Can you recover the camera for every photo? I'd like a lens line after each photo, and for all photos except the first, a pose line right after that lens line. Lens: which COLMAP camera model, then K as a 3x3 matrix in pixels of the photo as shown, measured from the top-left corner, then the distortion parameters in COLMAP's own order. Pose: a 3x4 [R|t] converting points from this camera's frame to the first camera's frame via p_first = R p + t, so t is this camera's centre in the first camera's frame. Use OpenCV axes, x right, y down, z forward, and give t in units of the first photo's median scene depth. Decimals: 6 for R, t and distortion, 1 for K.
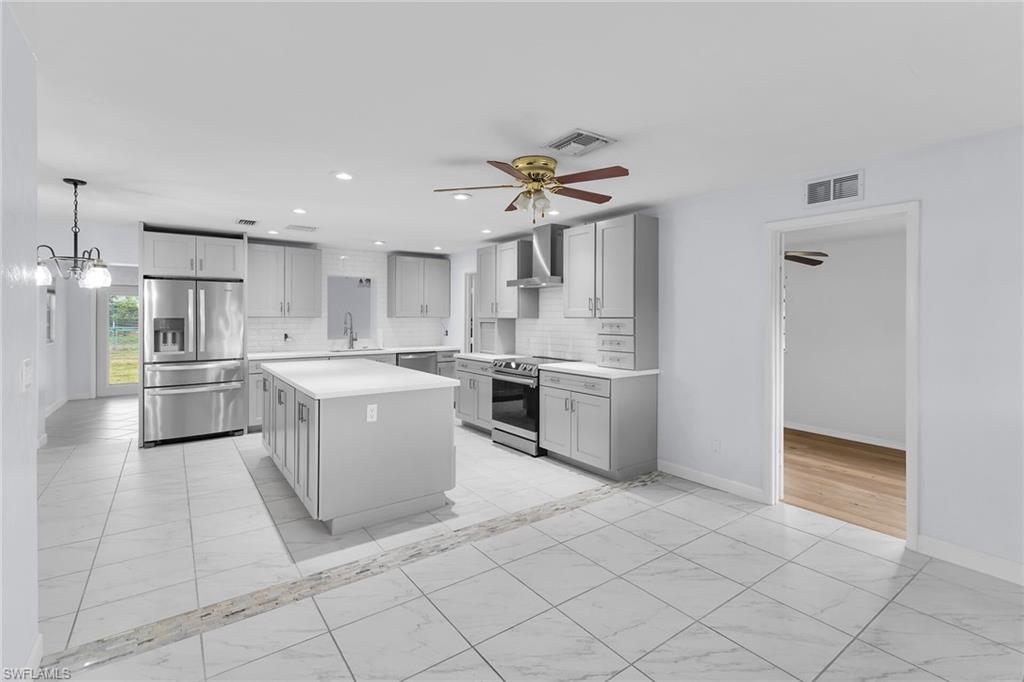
lens RADIAL K [[463.6, 0, 506.5], [0, 463.6, 319.5], [0, 0, 1]] dist [0.016176, -0.001099]
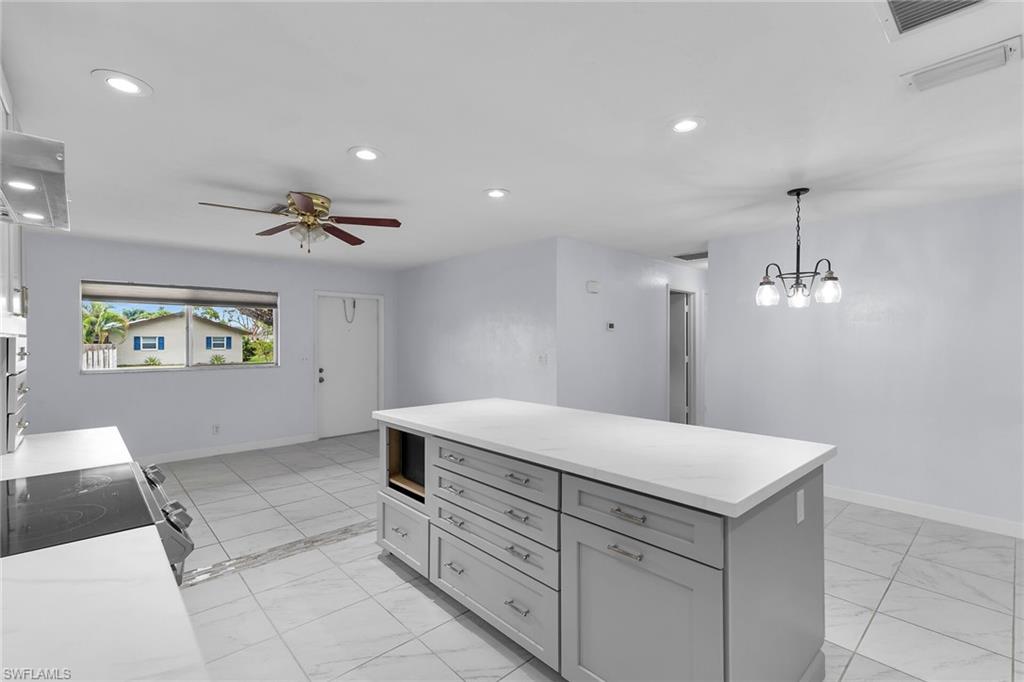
lens RADIAL K [[463.6, 0, 505.4], [0, 463.6, 342.3], [0, 0, 1]] dist [0.016176, -0.001099]
pose [[-0.994405, -0.002720, -0.105600, -0.172961], [-0.003560, 0.999964, 0.007766, -0.001796], [0.105575, 0.008098, -0.994378, 1.279770]]
